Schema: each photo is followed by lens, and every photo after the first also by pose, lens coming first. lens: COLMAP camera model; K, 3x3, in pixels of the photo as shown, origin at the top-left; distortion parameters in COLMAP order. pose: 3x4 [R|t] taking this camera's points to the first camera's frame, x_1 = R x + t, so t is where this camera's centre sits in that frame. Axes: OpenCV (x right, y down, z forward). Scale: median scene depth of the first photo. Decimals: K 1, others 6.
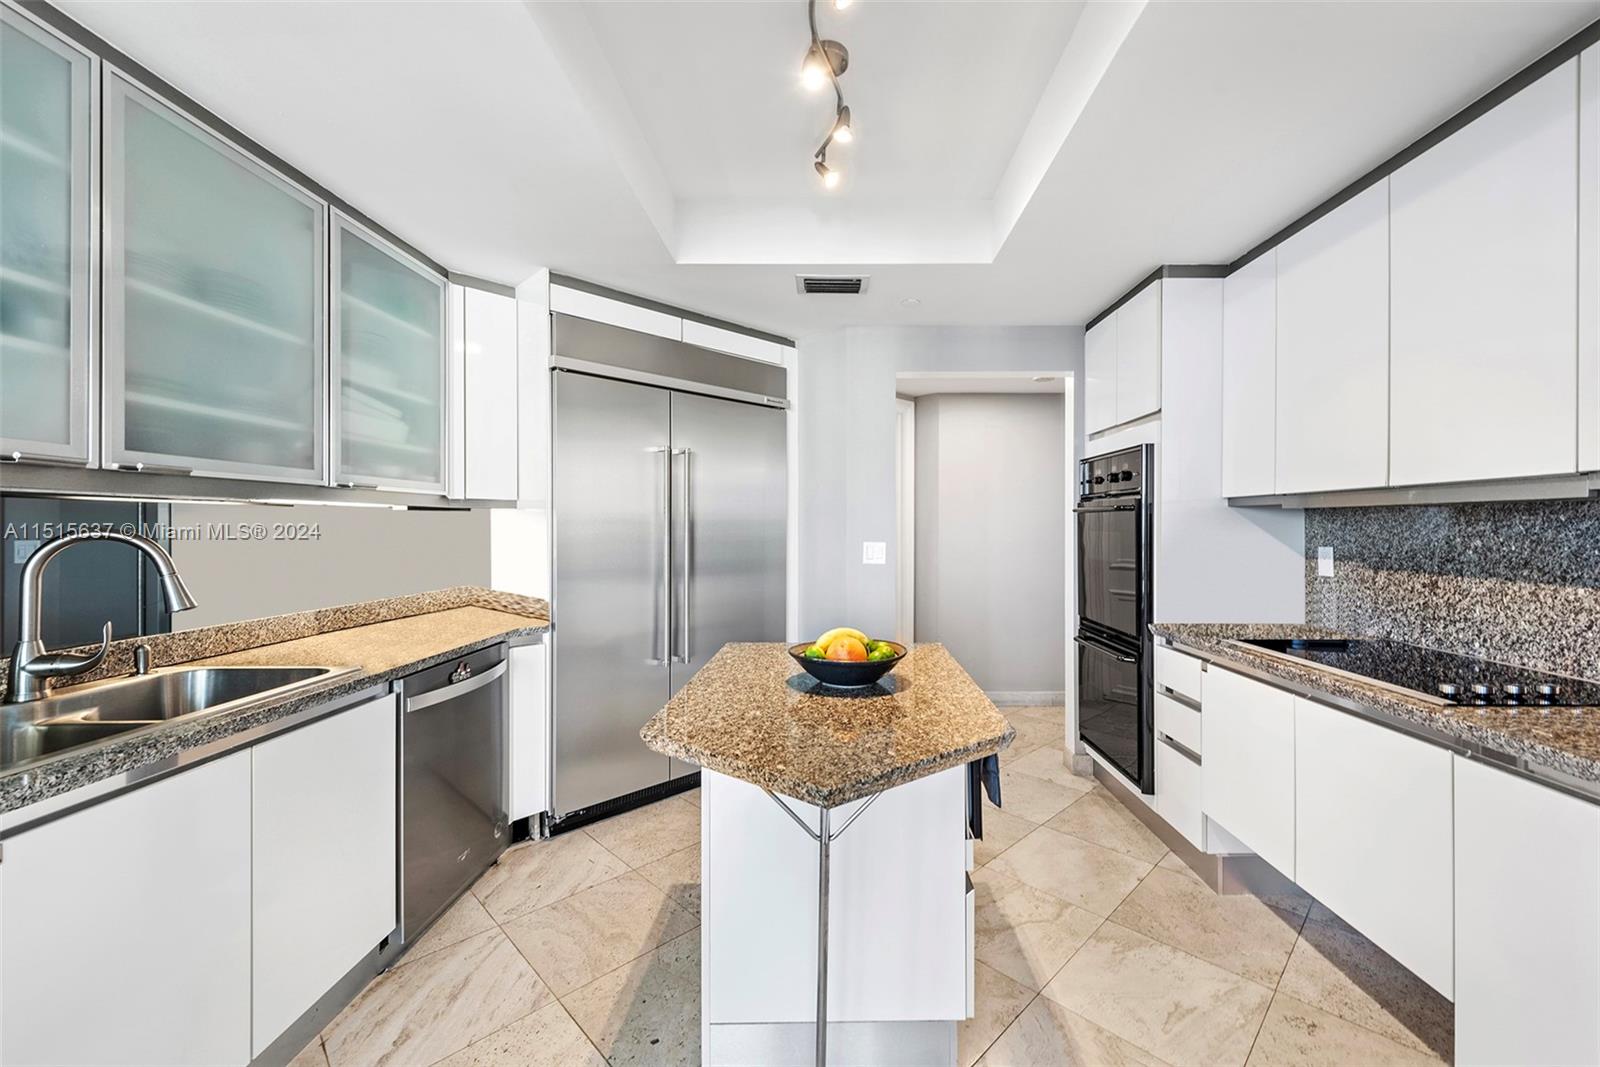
lens RADIAL K [[626.9, 0, 827.8], [0, 626.9, 528.3], [0, 0, 1]] dist [0.017202, -0.001157]
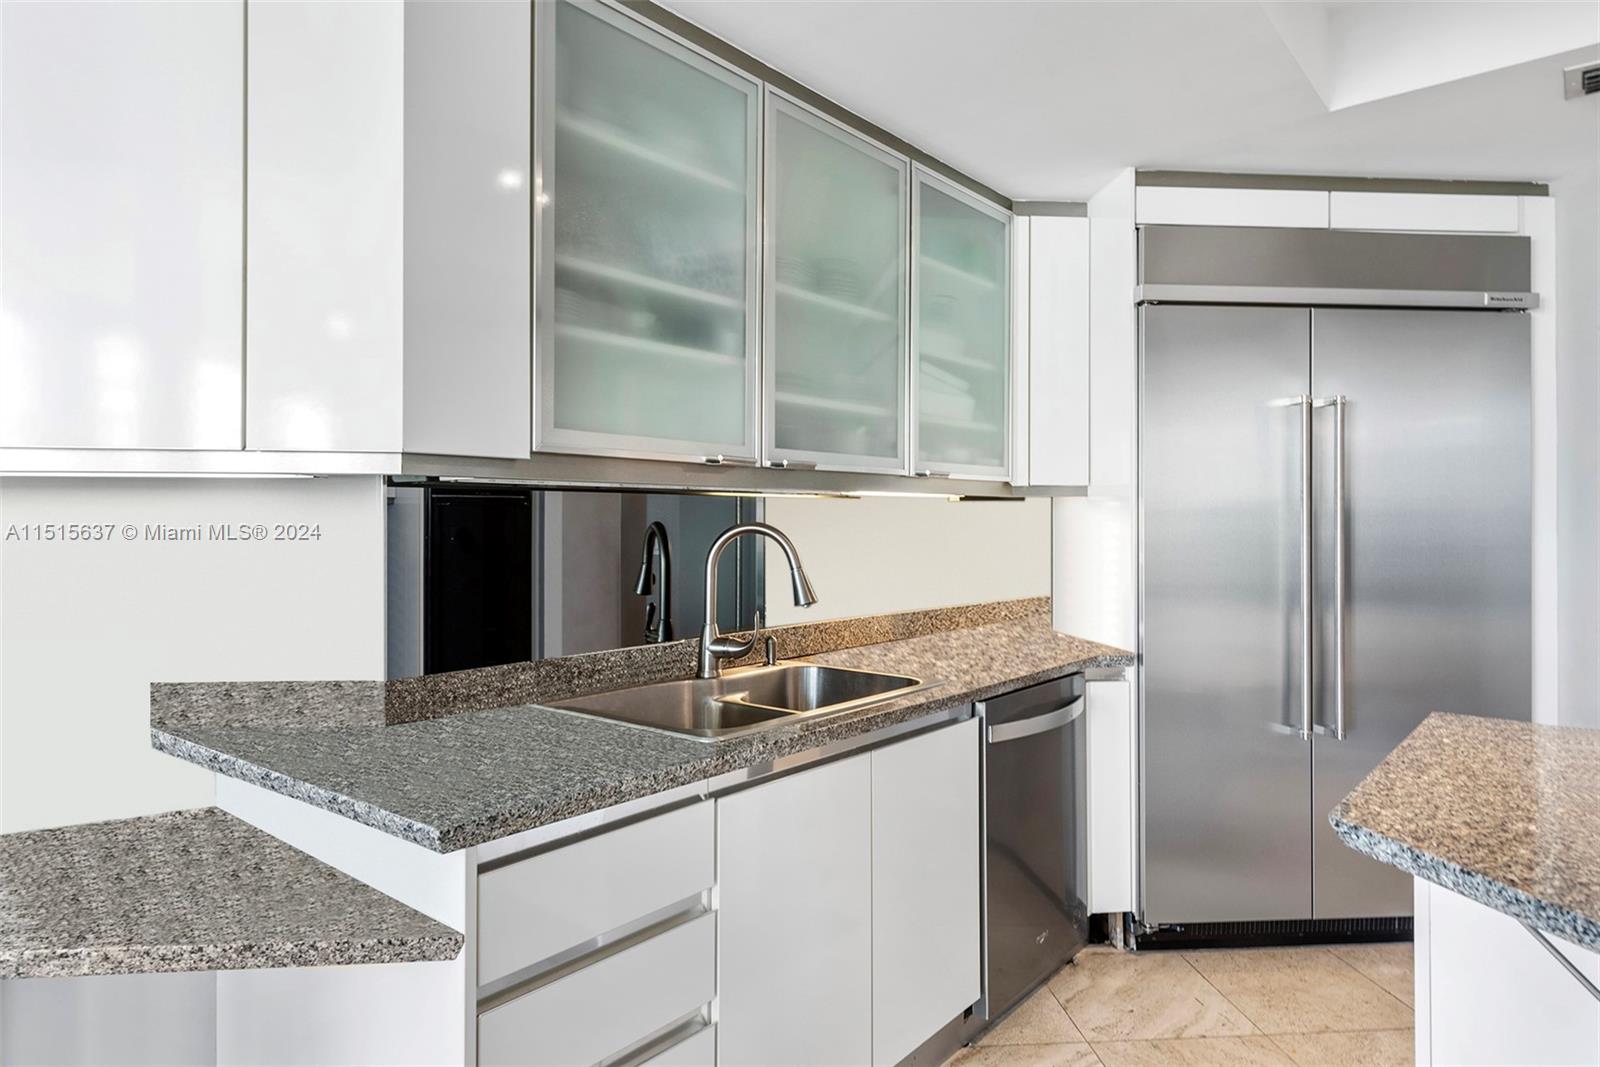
lens RADIAL K [[964.1, 0, 798.9], [0, 964.1, 515.1], [0, 0, 1]] dist [0.019120, -0.005151]
pose [[0.778095, -0.002774, -0.628141, -0.055777], [-0.002555, 0.999968, -0.007581, -0.000123], [0.628142, 0.007503, 0.778063, -0.146093]]
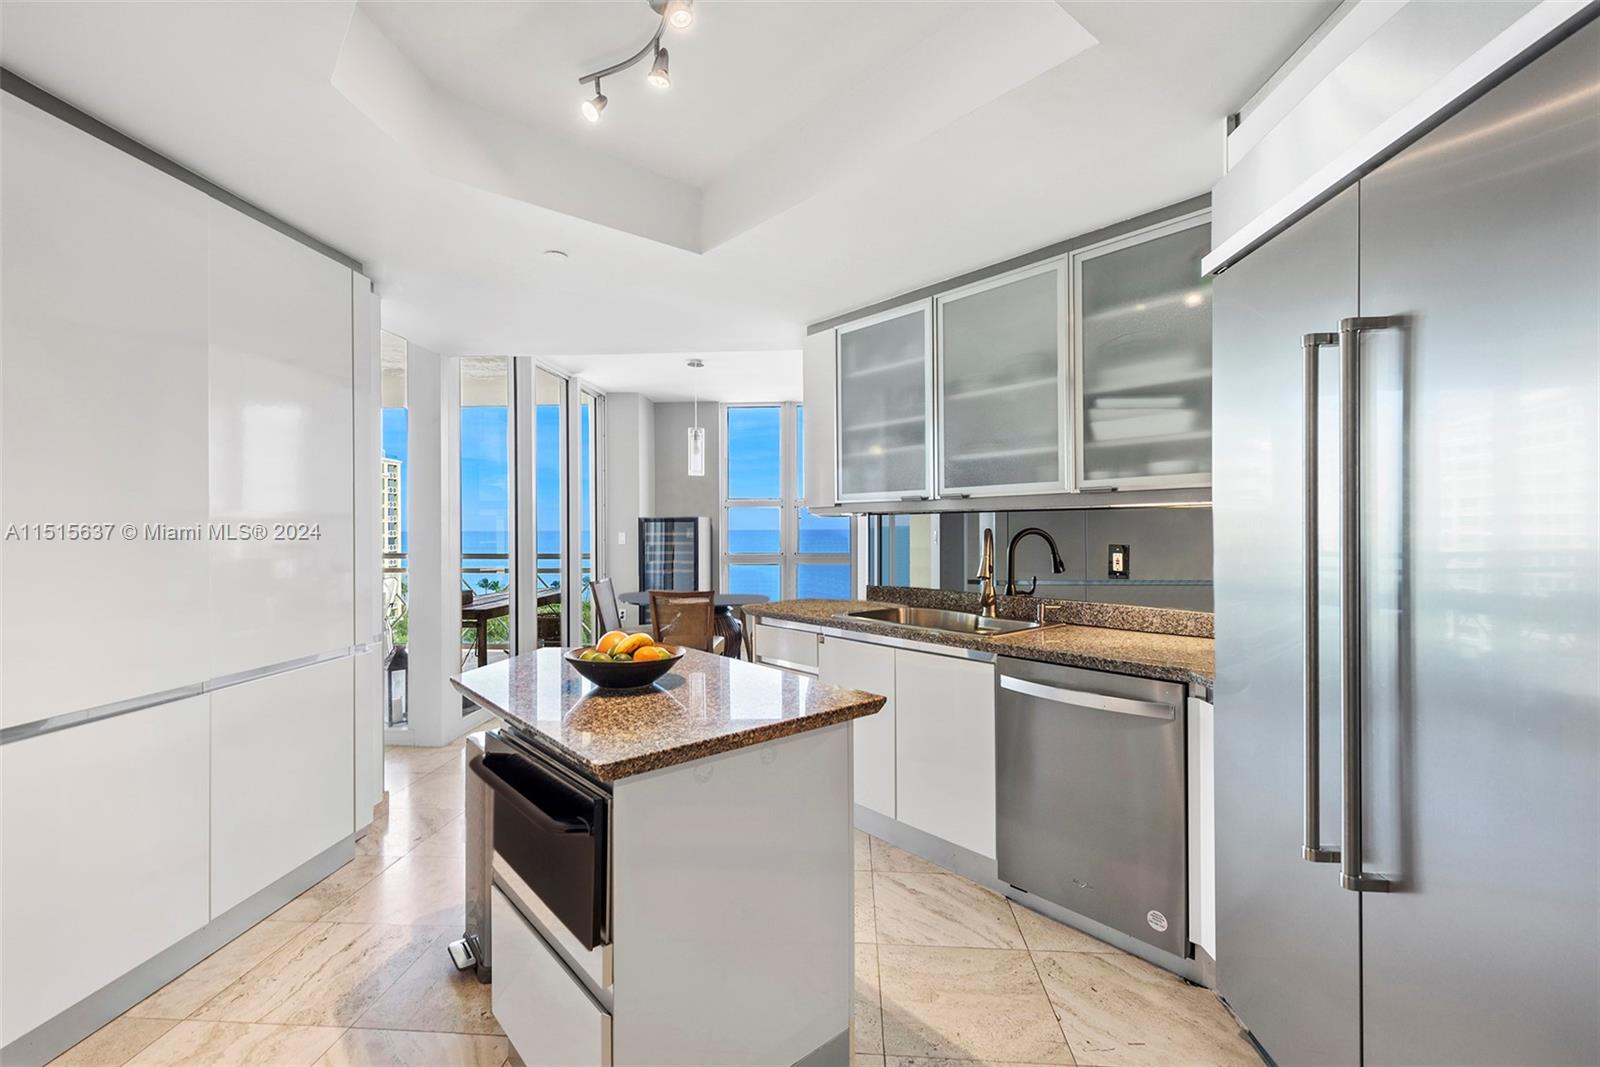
lens RADIAL K [[732.1, 0, 788.5], [0, 732.1, 527.9], [0, 0, 1]] dist [0.004534, 0.000165]
pose [[-0.764058, 0.004166, -0.645134, 0.474151], [0.002216, 0.999990, 0.003833, -0.007498], [0.645143, 0.001499, -0.764060, 1.665947]]
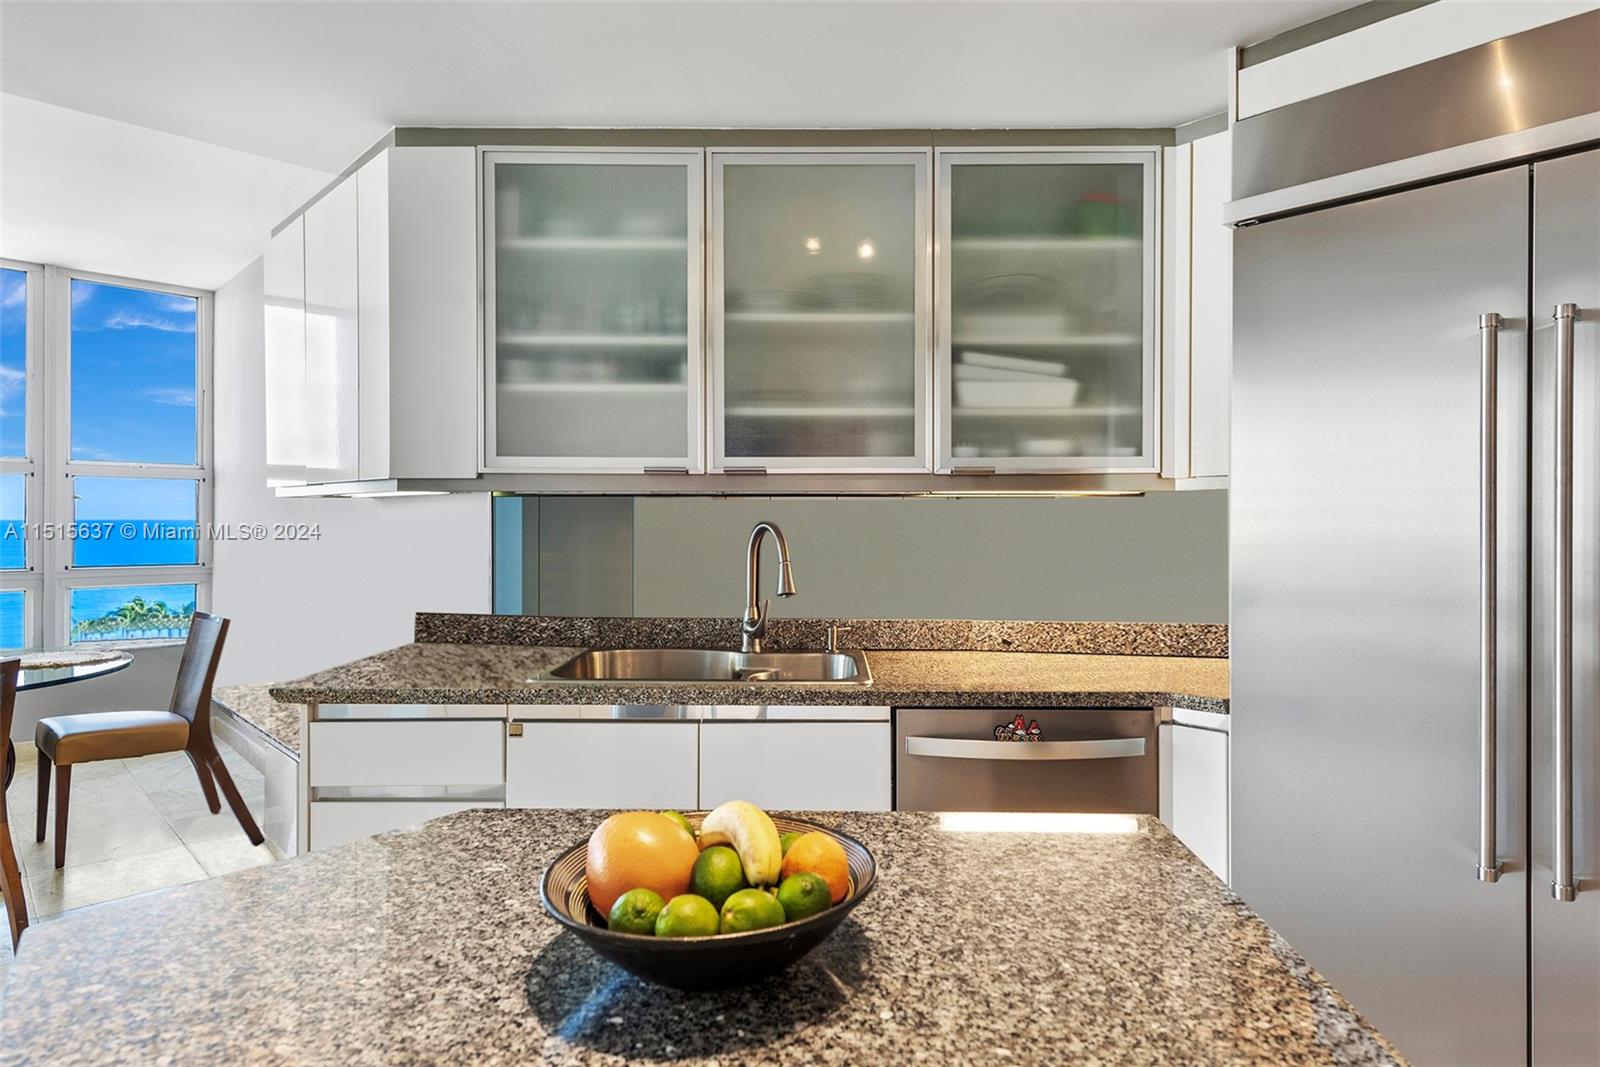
lens RADIAL K [[917.2, 0, 876.3], [0, 917.2, 528.2], [0, 0, 1]] dist [0.006918, 0.000667]
pose [[0.018860, 0.009743, -0.999775, 0.457247], [-0.005616, 0.999938, 0.009638, -0.002903], [0.999806, 0.005432, 0.018913, 0.888725]]
